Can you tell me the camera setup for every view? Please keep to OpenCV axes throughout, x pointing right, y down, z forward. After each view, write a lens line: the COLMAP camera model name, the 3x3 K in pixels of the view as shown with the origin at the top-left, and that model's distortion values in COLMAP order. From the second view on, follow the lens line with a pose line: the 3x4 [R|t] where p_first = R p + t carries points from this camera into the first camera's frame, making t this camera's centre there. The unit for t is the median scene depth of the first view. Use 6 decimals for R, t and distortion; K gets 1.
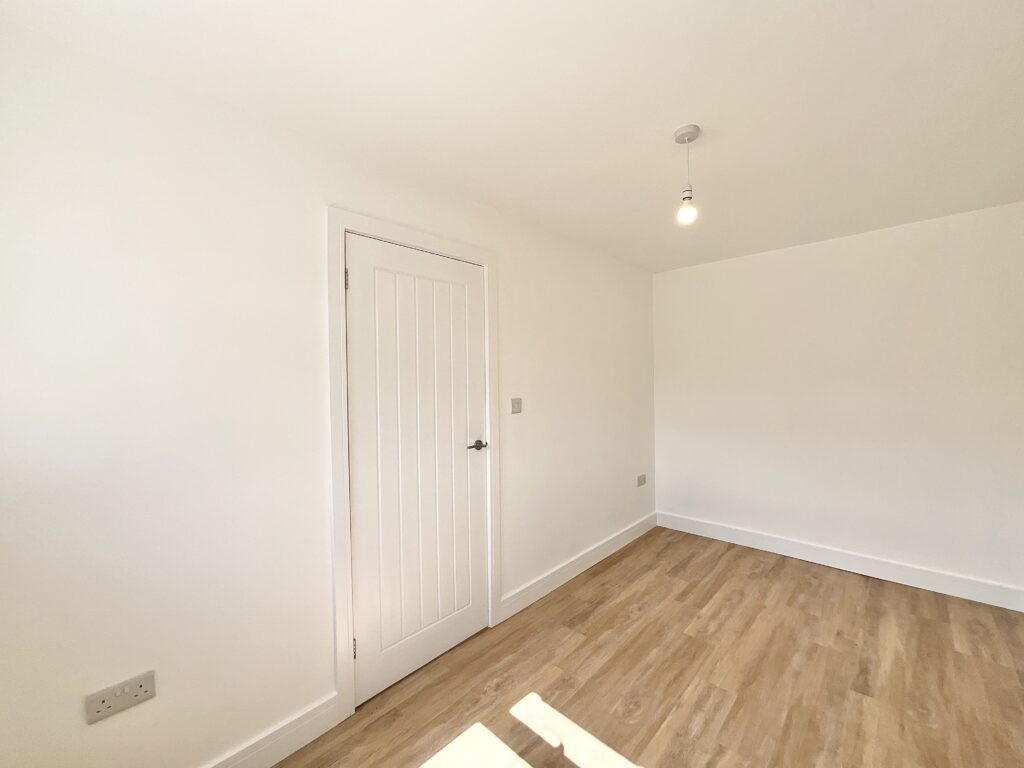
lens RADIAL K [[417.0, 0, 504.0], [0, 417.0, 383.6], [0, 0, 1]] dist [-0.000426, 0.000197]
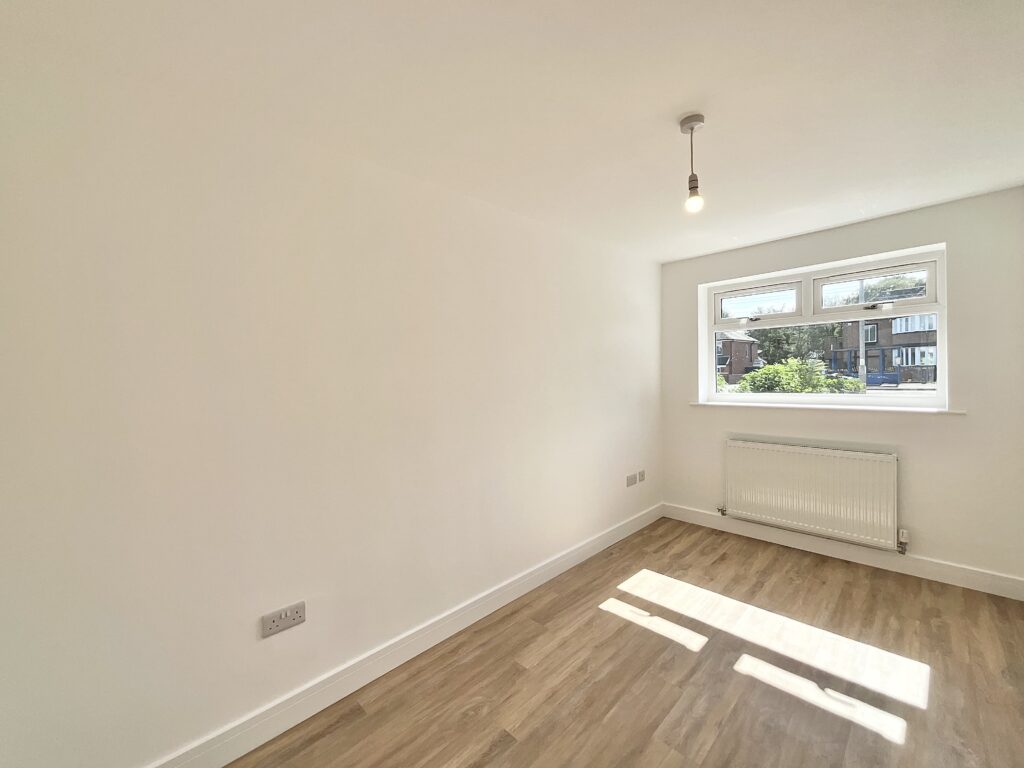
lens RADIAL K [[417.0, 0, 504.0], [0, 417.0, 383.6], [0, 0, 1]] dist [-0.000426, 0.000197]
pose [[-0.998741, 0.045193, 0.021754, 0.854018], [0.046042, 0.998127, 0.040277, -0.032868], [-0.019893, 0.041228, -0.998952, 1.926308]]
